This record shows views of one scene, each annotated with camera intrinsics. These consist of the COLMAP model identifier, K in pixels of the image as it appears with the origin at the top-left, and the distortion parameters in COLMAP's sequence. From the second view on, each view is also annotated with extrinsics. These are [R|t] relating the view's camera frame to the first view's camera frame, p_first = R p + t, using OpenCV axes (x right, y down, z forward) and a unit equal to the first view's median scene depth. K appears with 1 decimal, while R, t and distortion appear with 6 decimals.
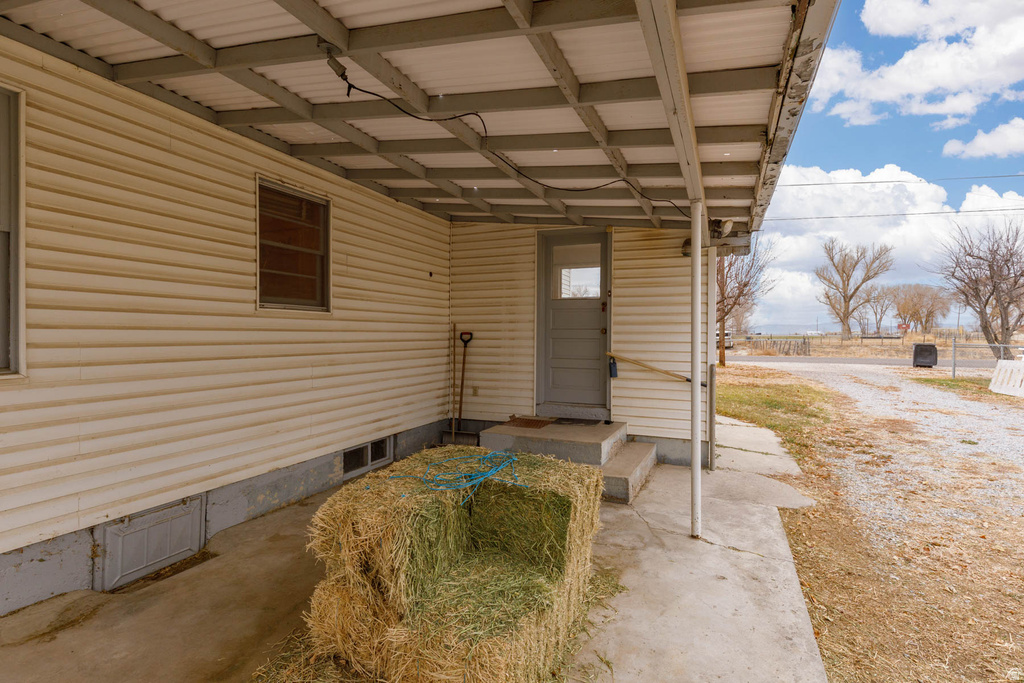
lens RADIAL K [[462.6, 0, 510.9], [0, 462.6, 337.5], [0, 0, 1]] dist [0.010909, -0.000342]
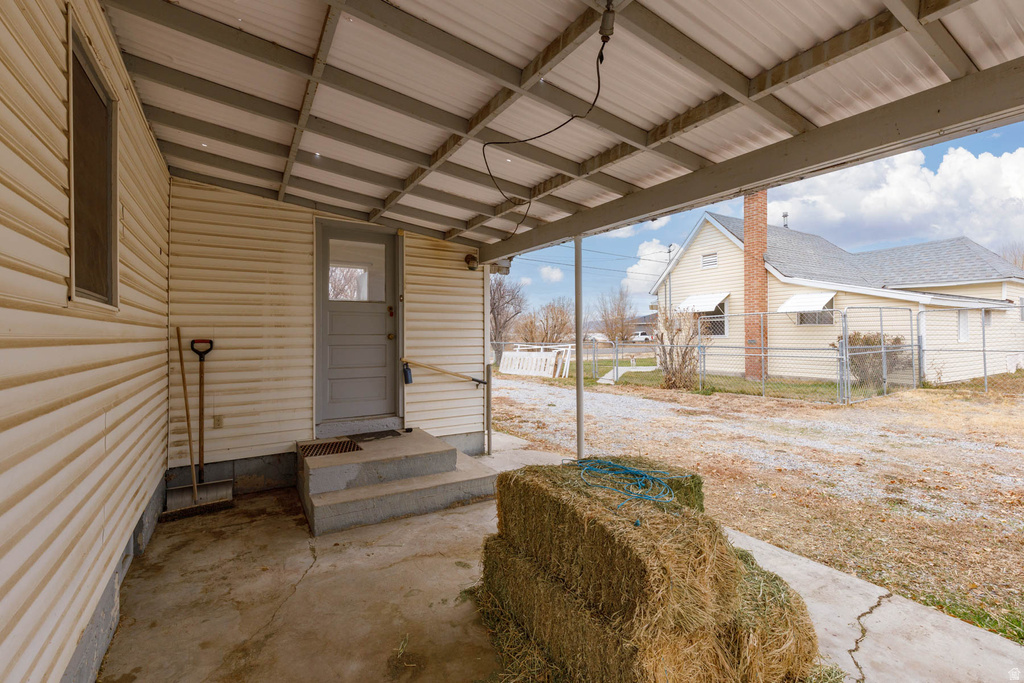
lens RADIAL K [[462.6, 0, 510.9], [0, 462.6, 337.5], [0, 0, 1]] dist [0.010909, -0.000342]
pose [[0.590091, -0.009543, 0.807280, -0.413904], [0.013512, 0.999907, 0.001944, -0.010218], [-0.807224, 0.009761, 0.590165, 0.222332]]
